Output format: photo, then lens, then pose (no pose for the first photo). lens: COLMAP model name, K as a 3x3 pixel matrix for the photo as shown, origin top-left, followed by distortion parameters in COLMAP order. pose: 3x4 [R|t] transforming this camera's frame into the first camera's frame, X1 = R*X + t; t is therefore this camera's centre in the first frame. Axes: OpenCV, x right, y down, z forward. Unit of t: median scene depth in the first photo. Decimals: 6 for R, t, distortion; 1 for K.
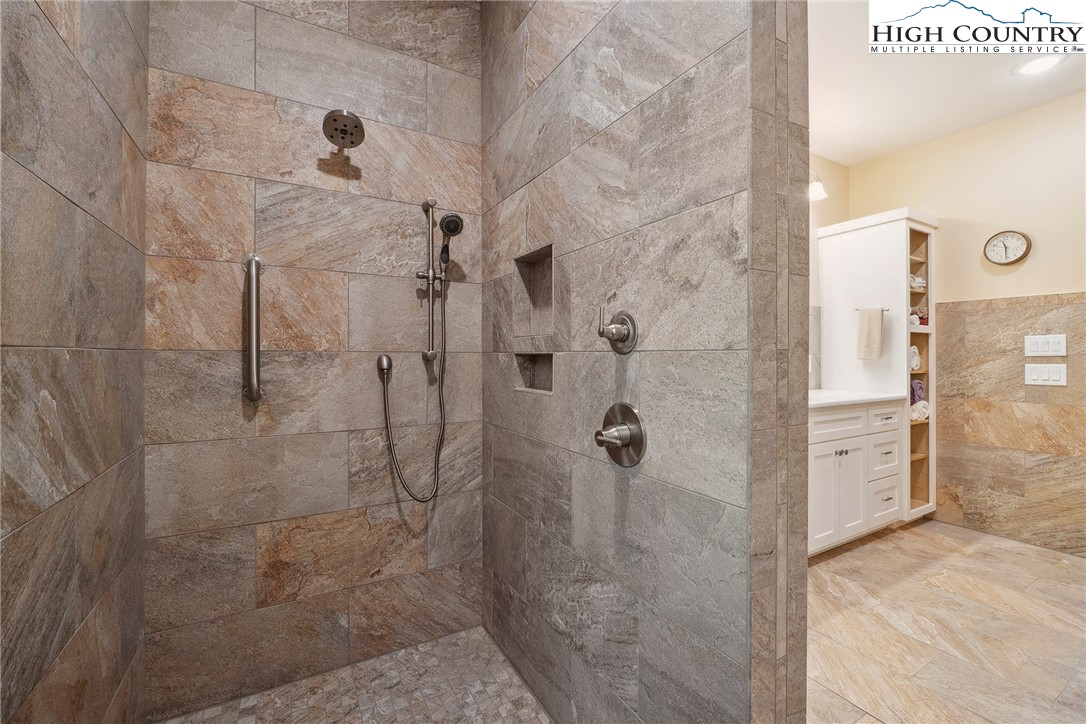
lens RADIAL K [[459.8, 0, 543.5], [0, 459.8, 358.7], [0, 0, 1]] dist [-0.002048, 0.000449]
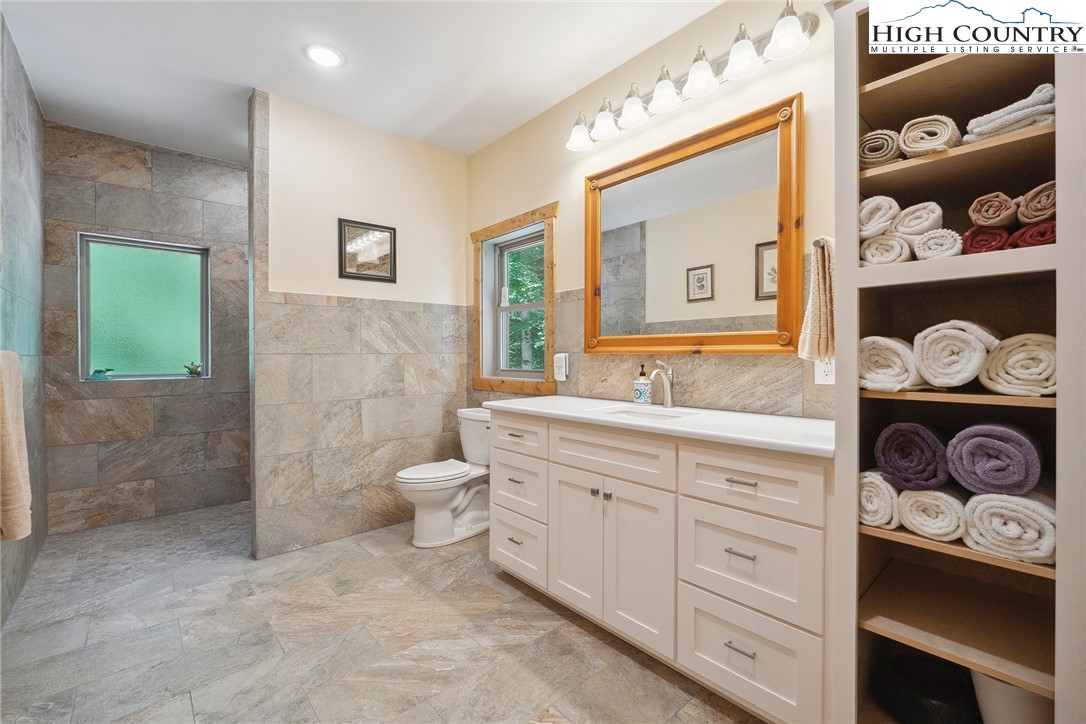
lens RADIAL K [[459.8, 0, 541.3], [0, 459.8, 358.6], [0, 0, 1]] dist [-0.002048, 0.000449]
pose [[0.192164, 0.006138, -0.981344, 1.427322], [-0.002525, 0.999980, 0.005760, -0.002117], [0.981360, 0.001371, 0.192176, 0.850871]]
